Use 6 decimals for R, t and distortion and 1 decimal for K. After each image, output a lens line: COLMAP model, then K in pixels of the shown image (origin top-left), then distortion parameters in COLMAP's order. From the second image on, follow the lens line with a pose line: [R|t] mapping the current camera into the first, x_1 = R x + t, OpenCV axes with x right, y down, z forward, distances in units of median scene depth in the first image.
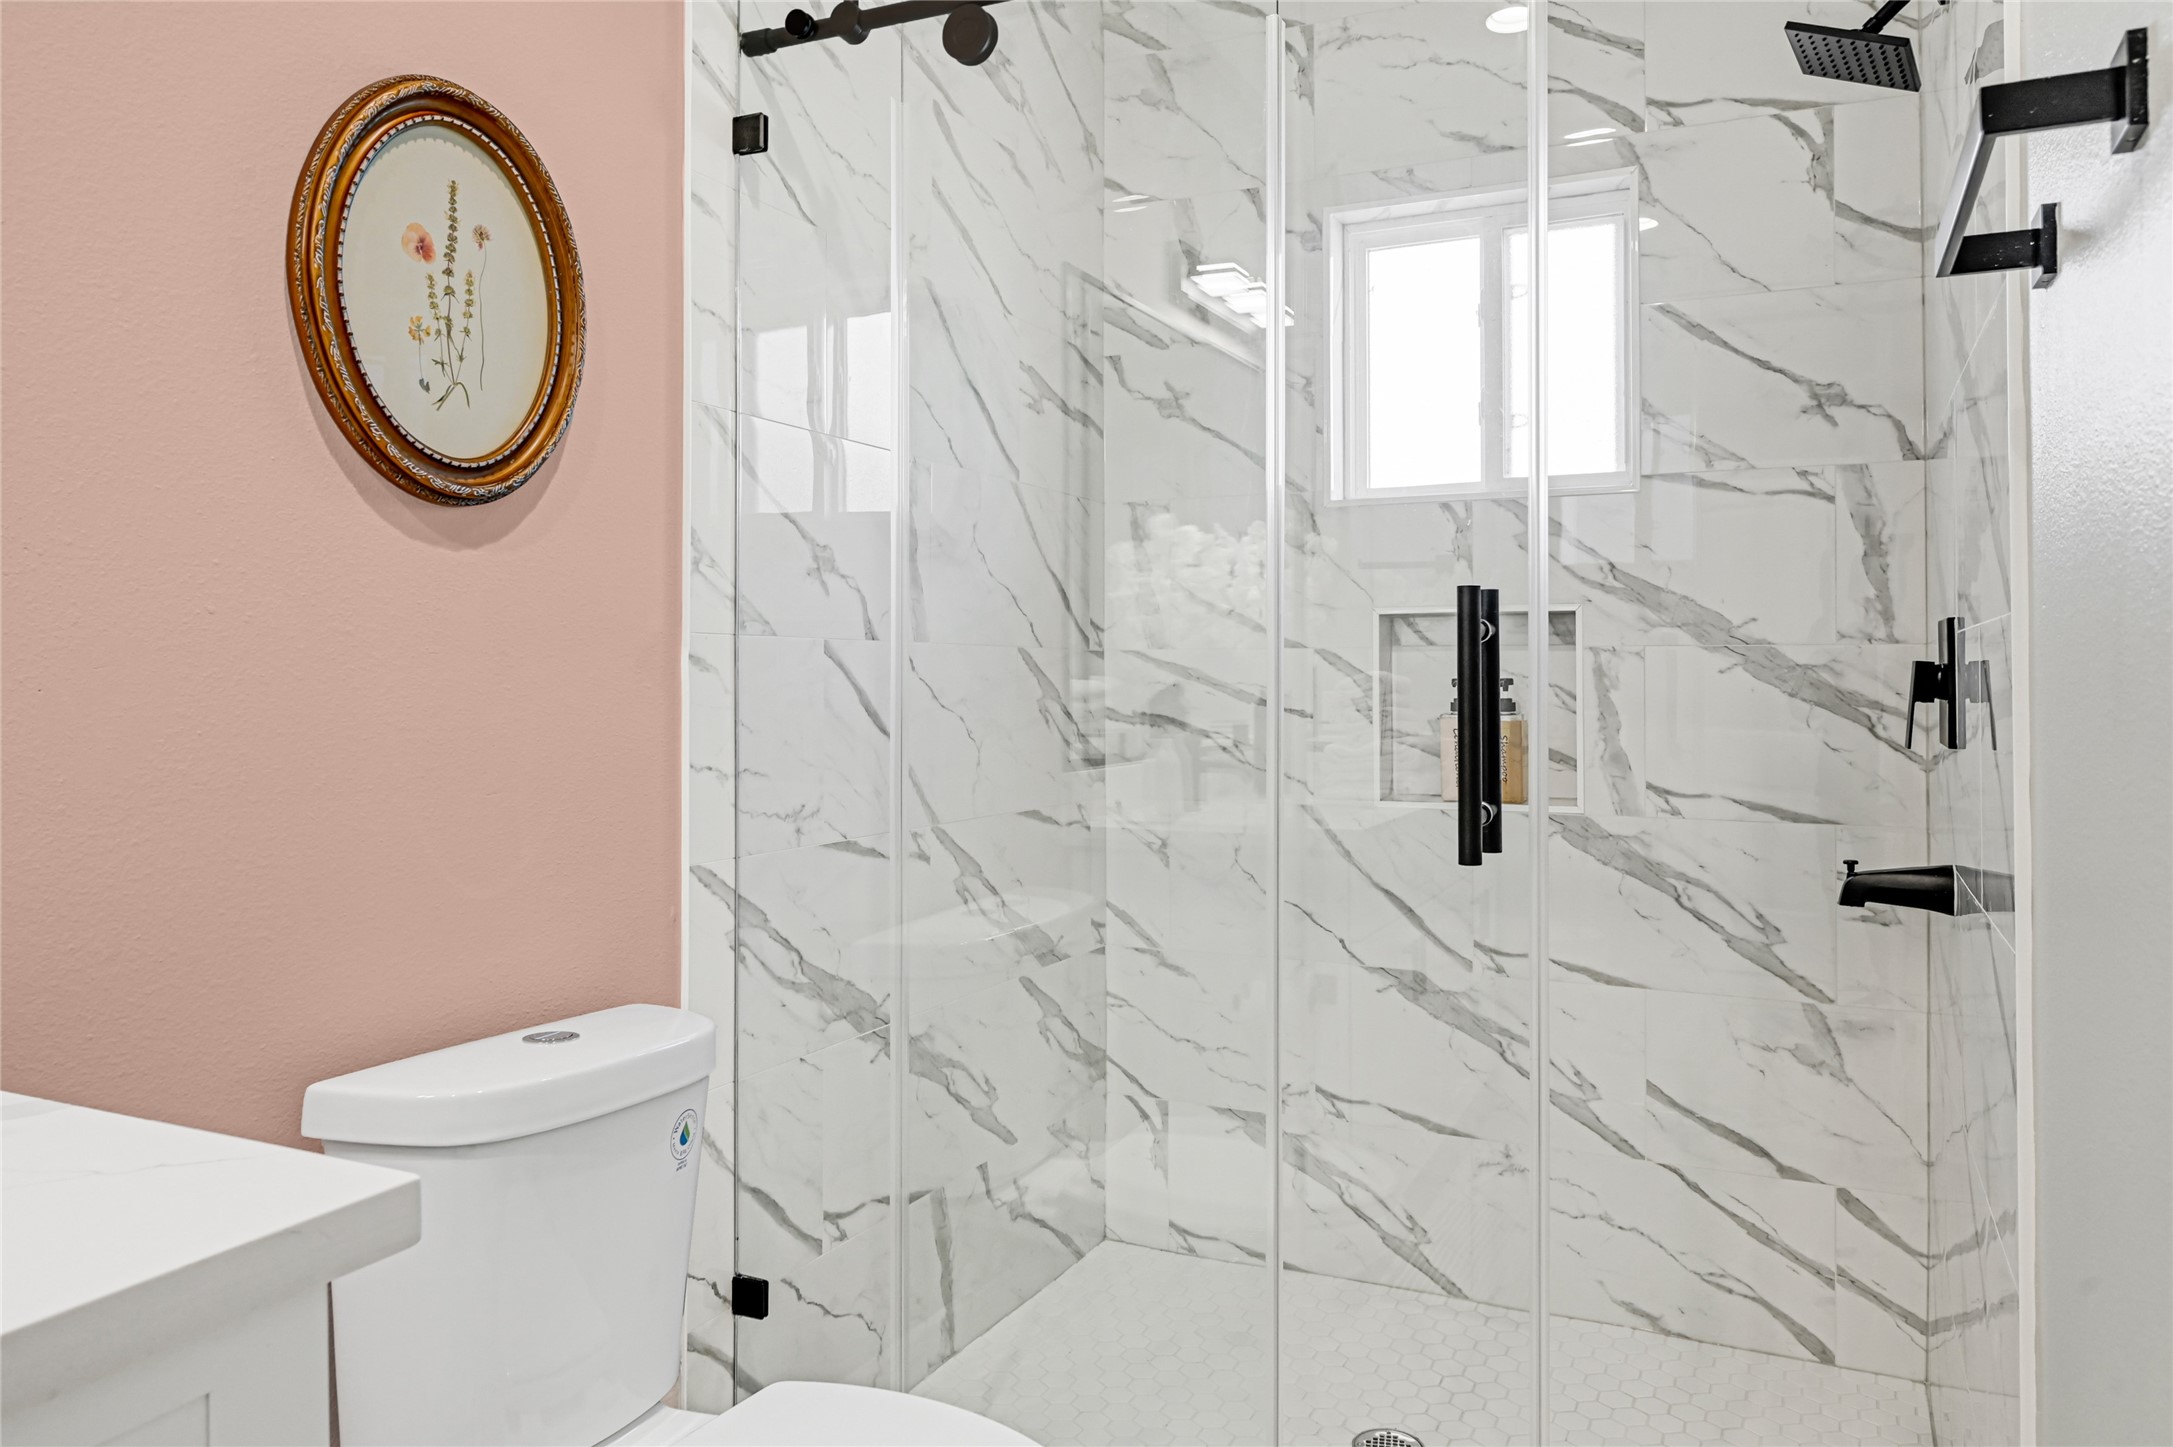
lens RADIAL K [[1019.5, 0, 1093.9], [0, 1019.5, 680.8], [0, 0, 1]] dist [-0.004578, -0.000448]
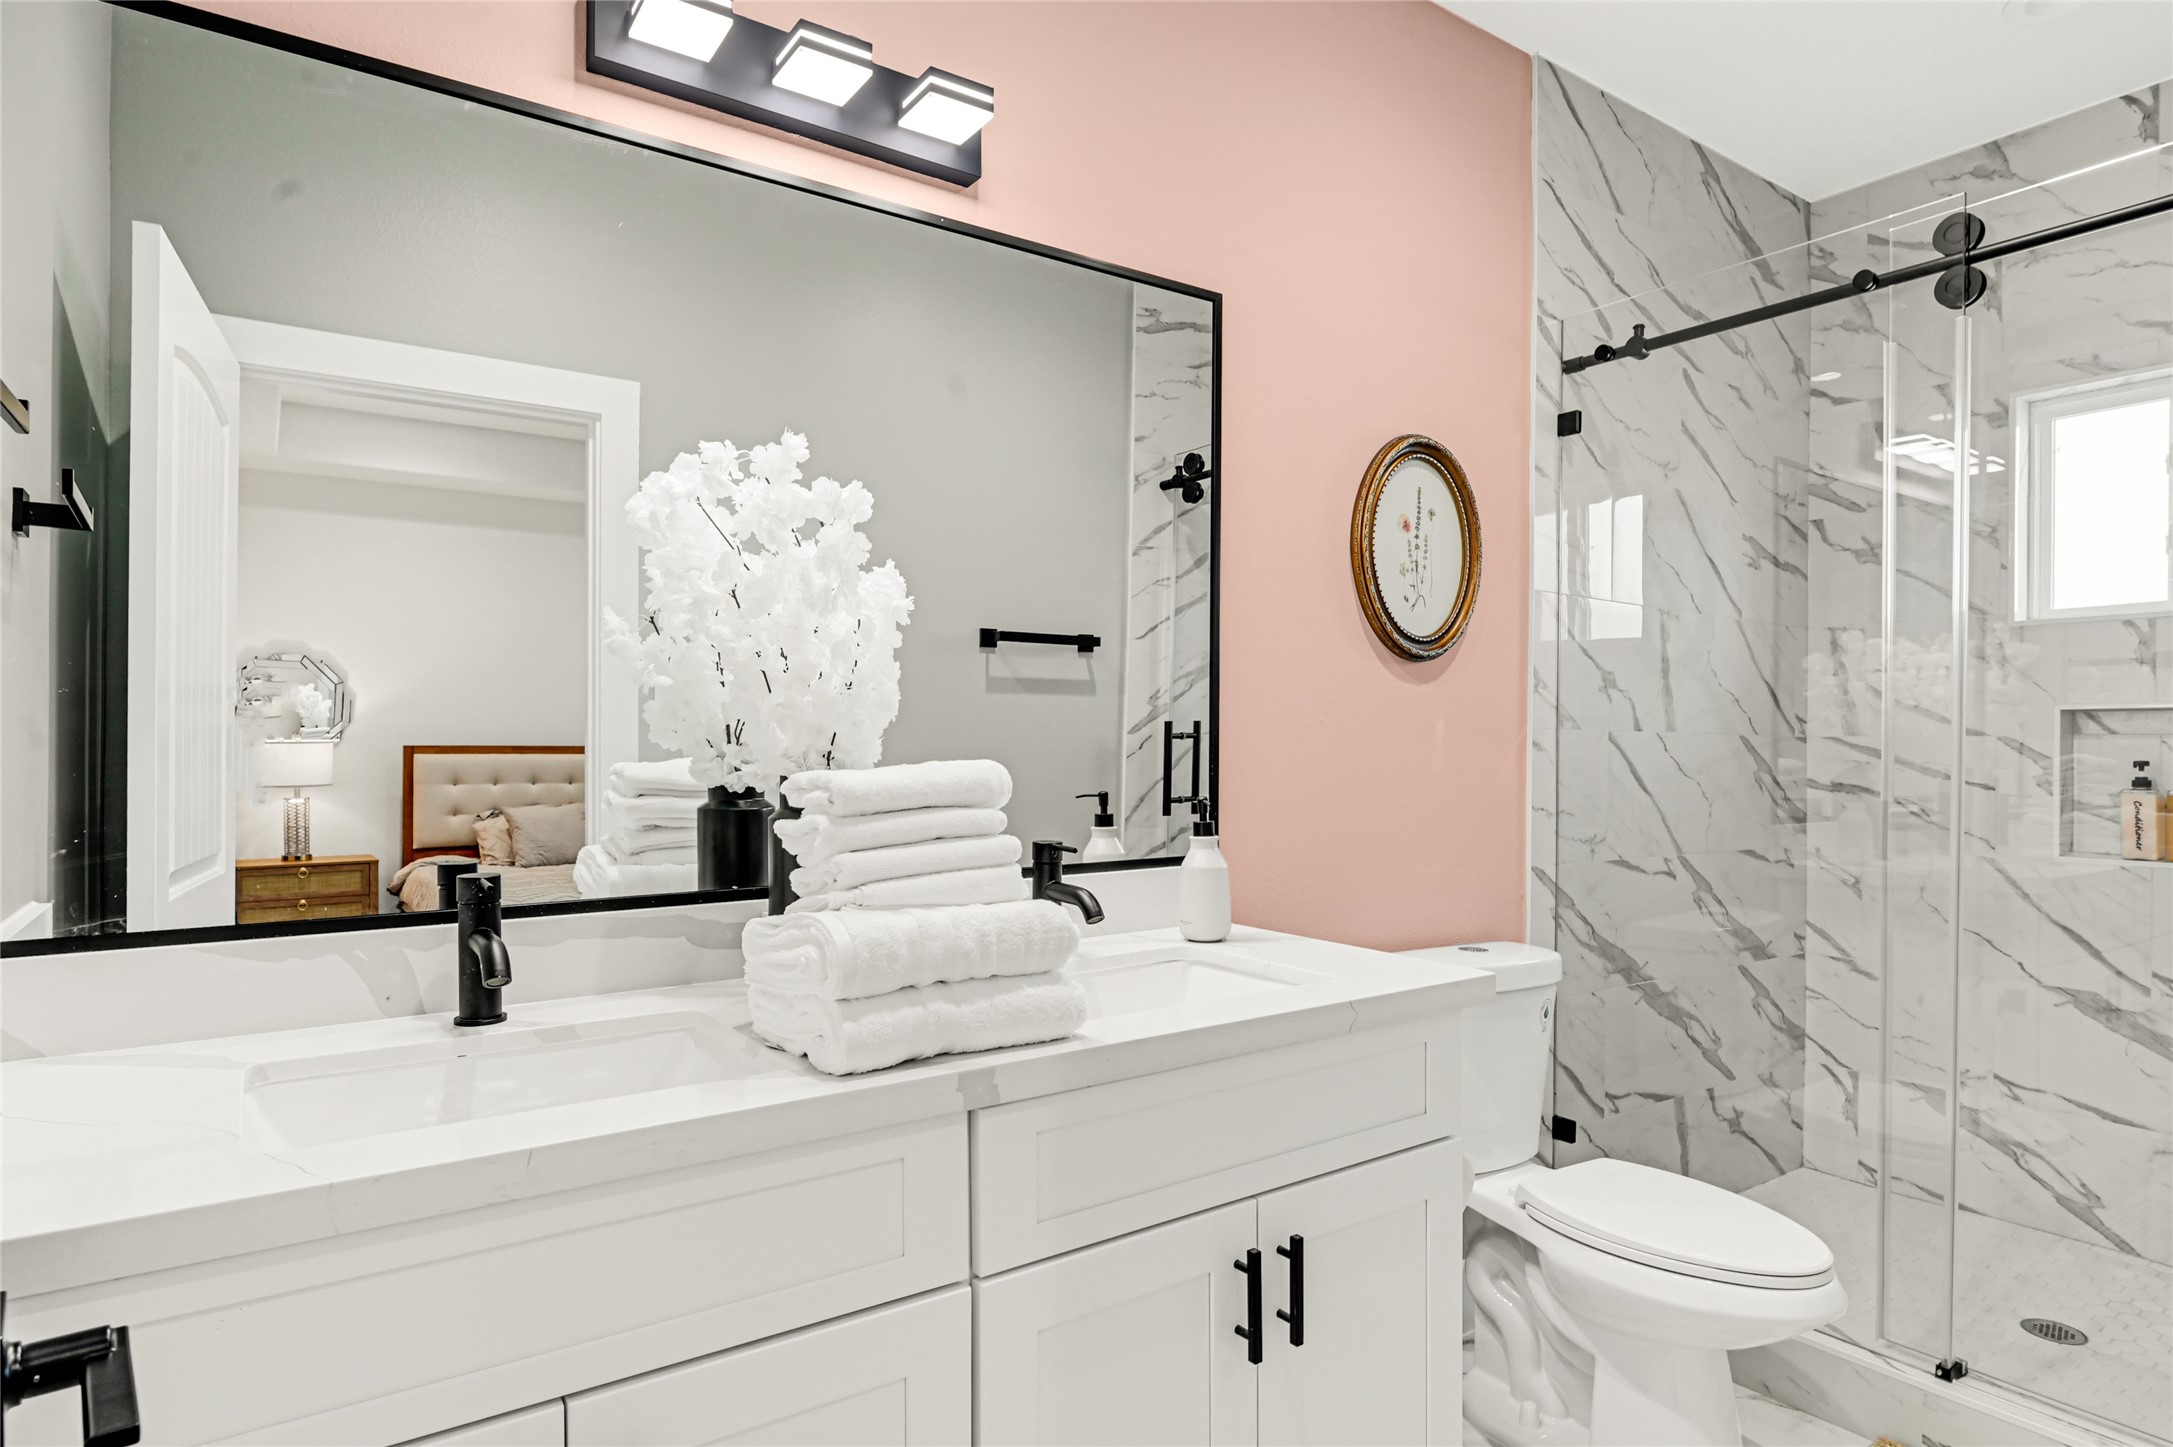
lens RADIAL K [[1188.5, 0, 1076.9], [0, 1188.5, 754.8], [0, 0, 1]] dist [-0.005510, 0.000193]
pose [[0.889257, 0.010531, -0.457286, -0.139541], [-0.009672, 0.999944, 0.004219, -0.003423], [0.457305, 0.000671, 0.889309, -0.905031]]
